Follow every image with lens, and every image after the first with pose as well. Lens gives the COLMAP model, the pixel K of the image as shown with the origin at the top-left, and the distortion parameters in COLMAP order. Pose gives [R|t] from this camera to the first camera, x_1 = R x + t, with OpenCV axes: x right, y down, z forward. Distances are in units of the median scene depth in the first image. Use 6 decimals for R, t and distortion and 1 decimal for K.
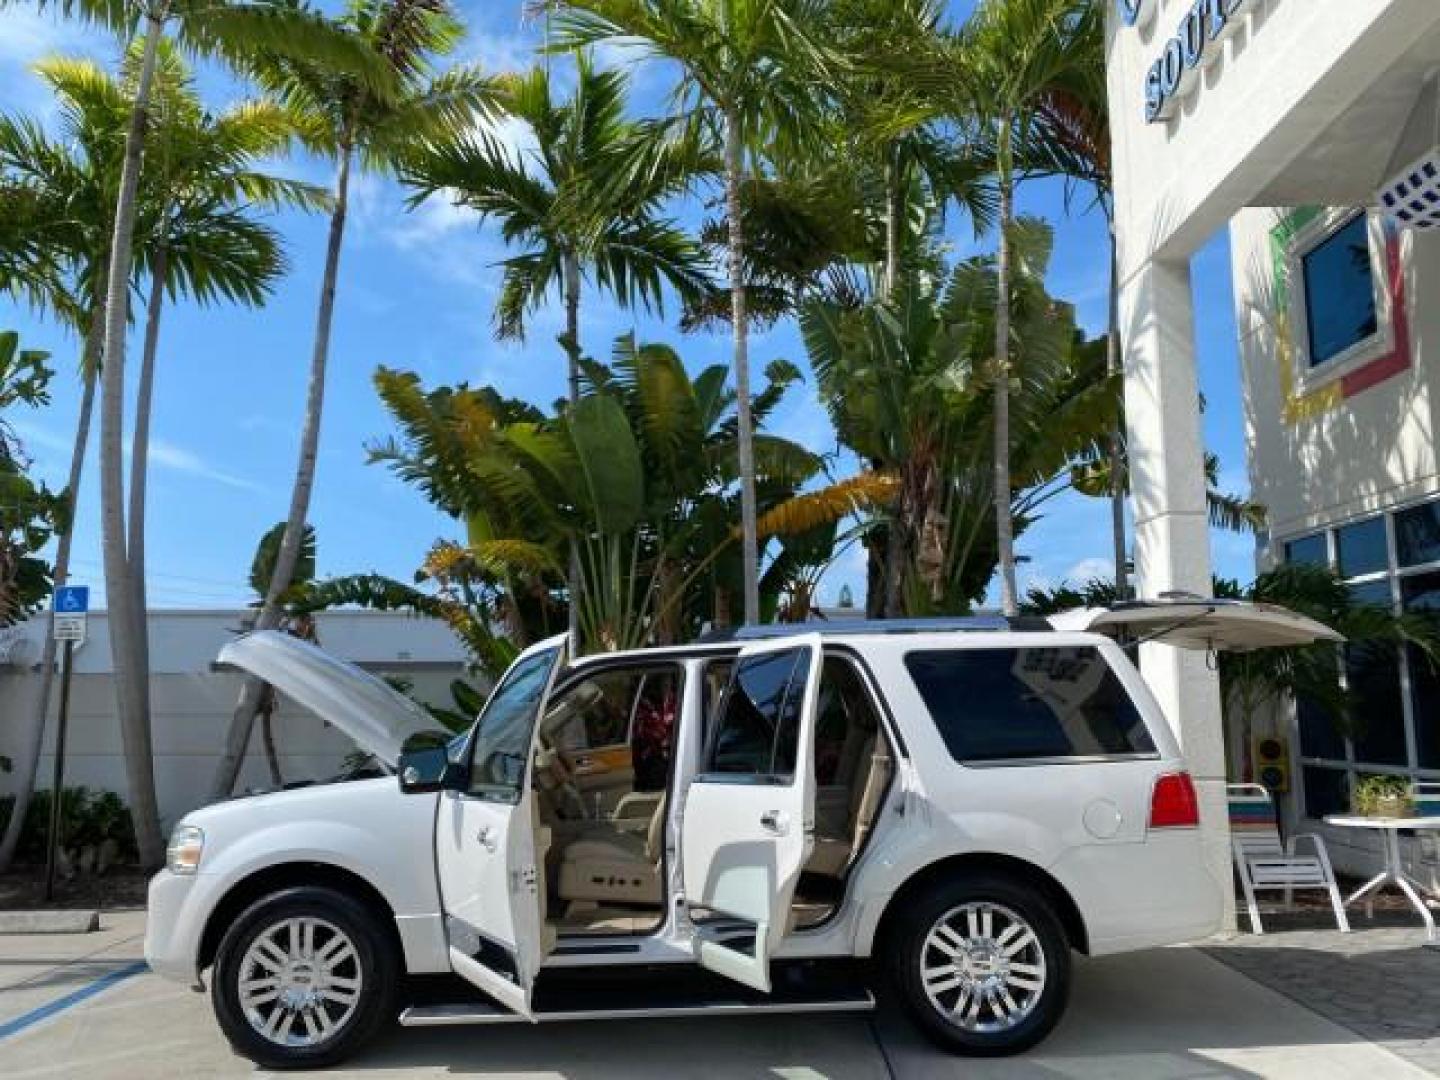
lens RADIAL K [[1118.6, 0, 714.4], [0, 1118.6, 533.0], [0, 0, 1]] dist [0.027735, -0.022819]
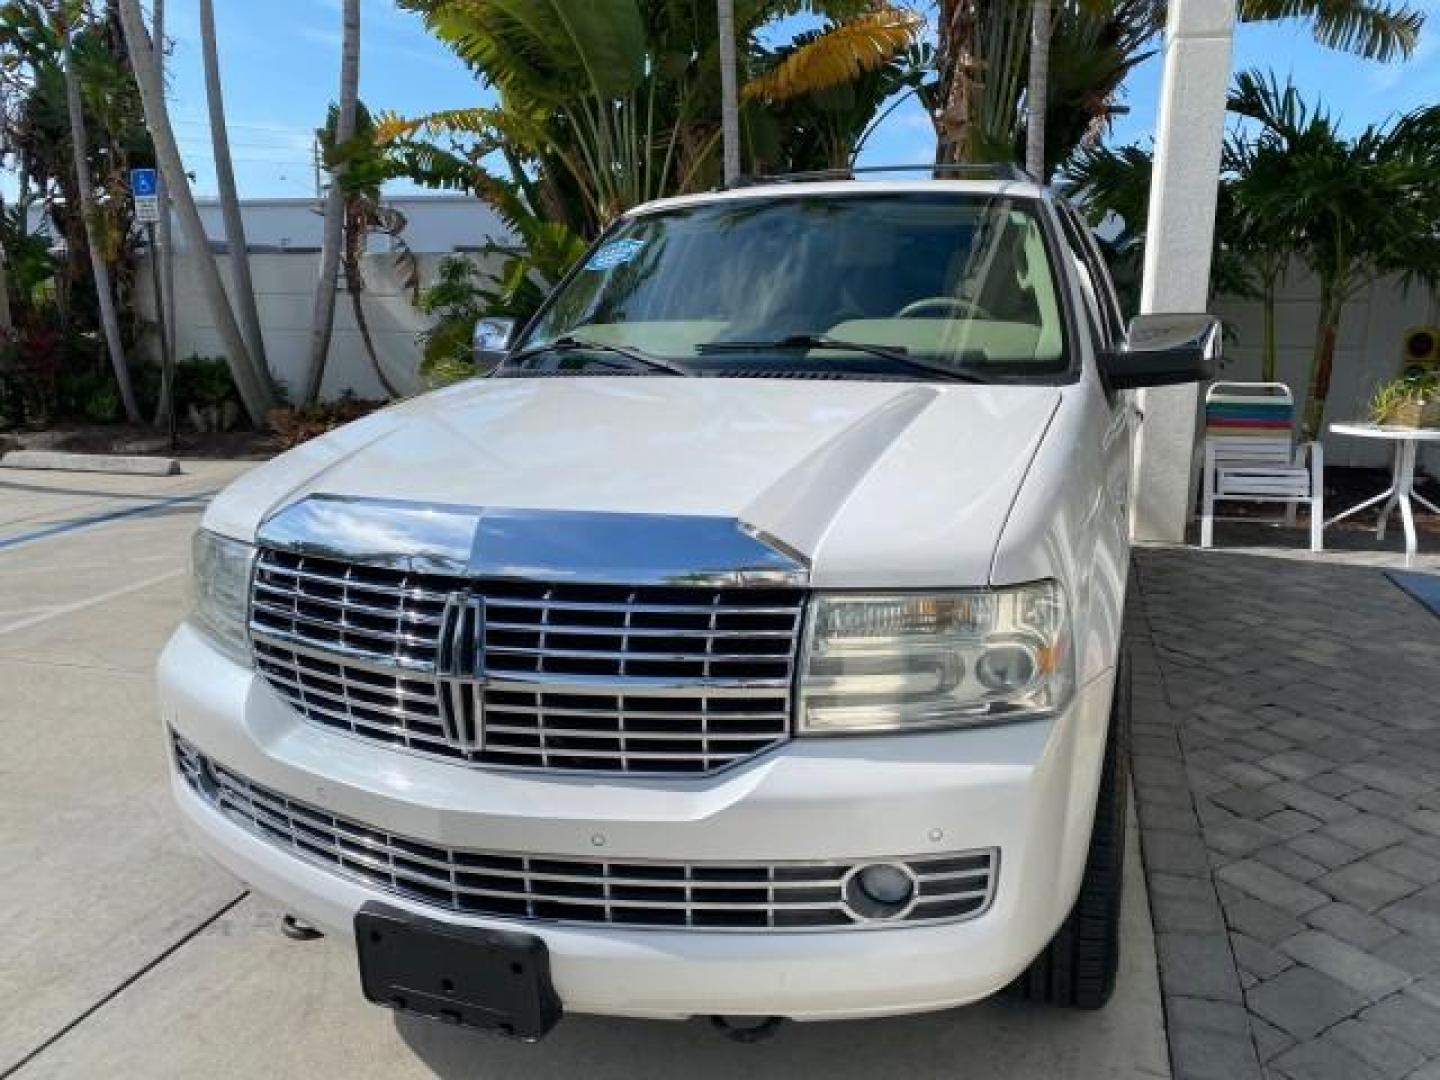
lens RADIAL K [[1118.6, 0, 714.4], [0, 1118.6, 533.2], [0, 0, 1]] dist [0.027735, -0.022819]
pose [[0.955526, 0.068505, -0.286839, 0.284583], [0.037890, 0.936067, 0.349776, 0.016575], [0.292462, -0.345089, 0.891841, 0.079534]]
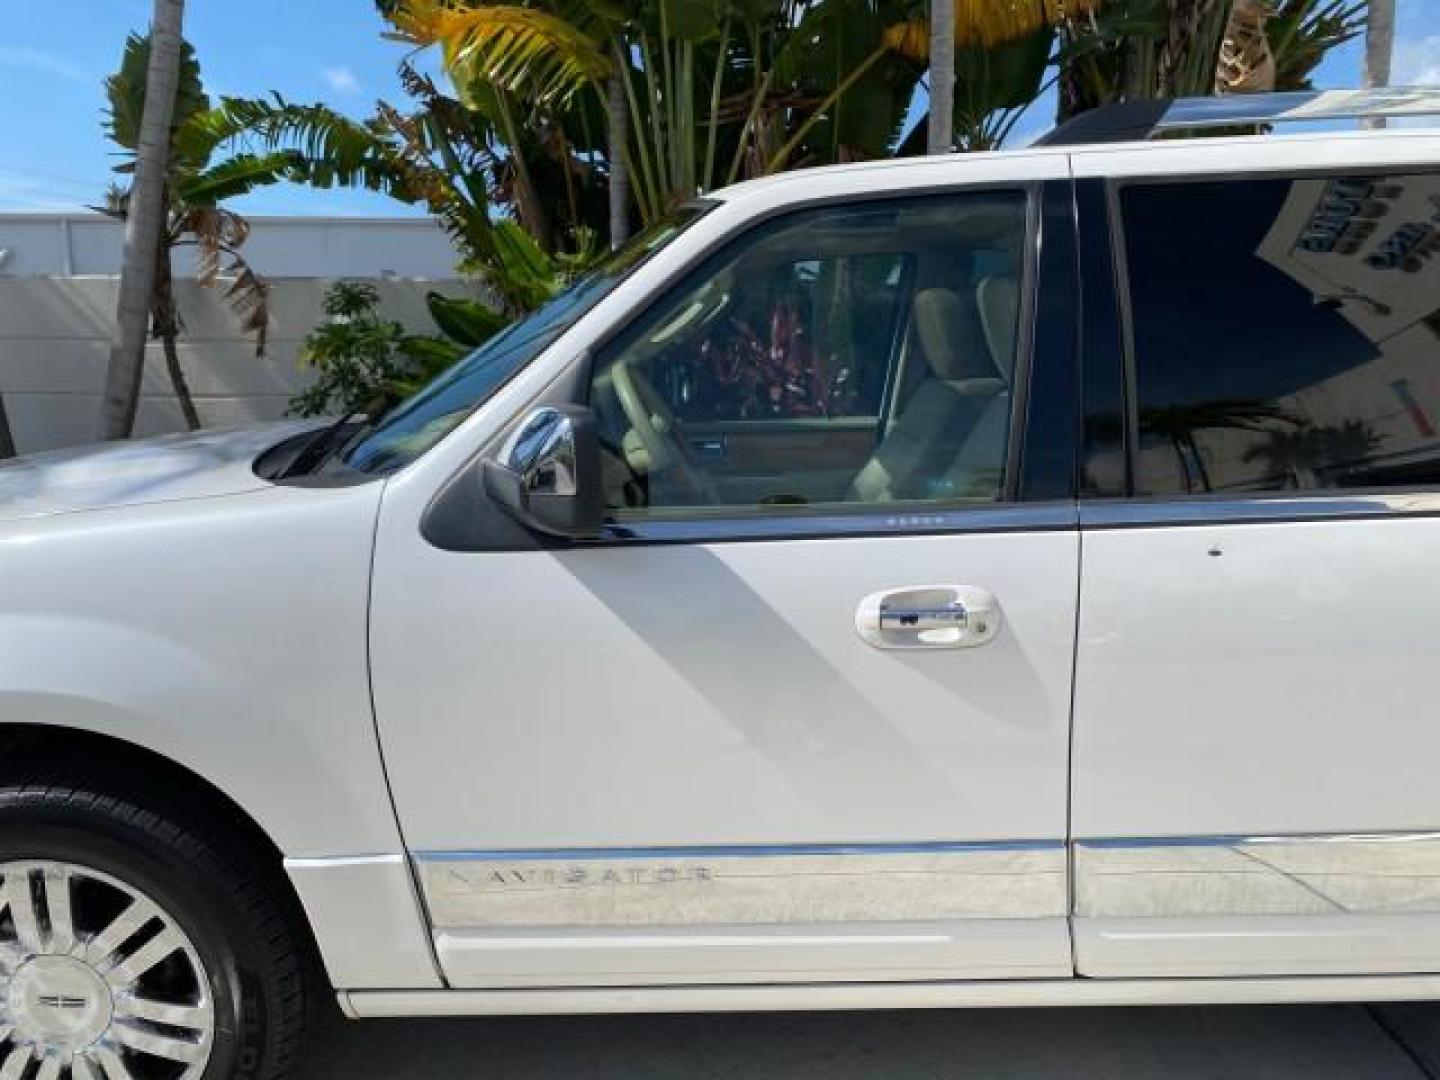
lens RADIAL K [[1105.7, 0, 728.8], [0, 1105.7, 542.9], [0, 0, 1]] dist [0.002560, -0.002990]
pose [[0.999828, 0.010221, 0.015475, -0.075863], [-0.014706, 0.945340, 0.325756, 0.063011], [-0.011299, -0.325927, 0.945327, 0.364140]]
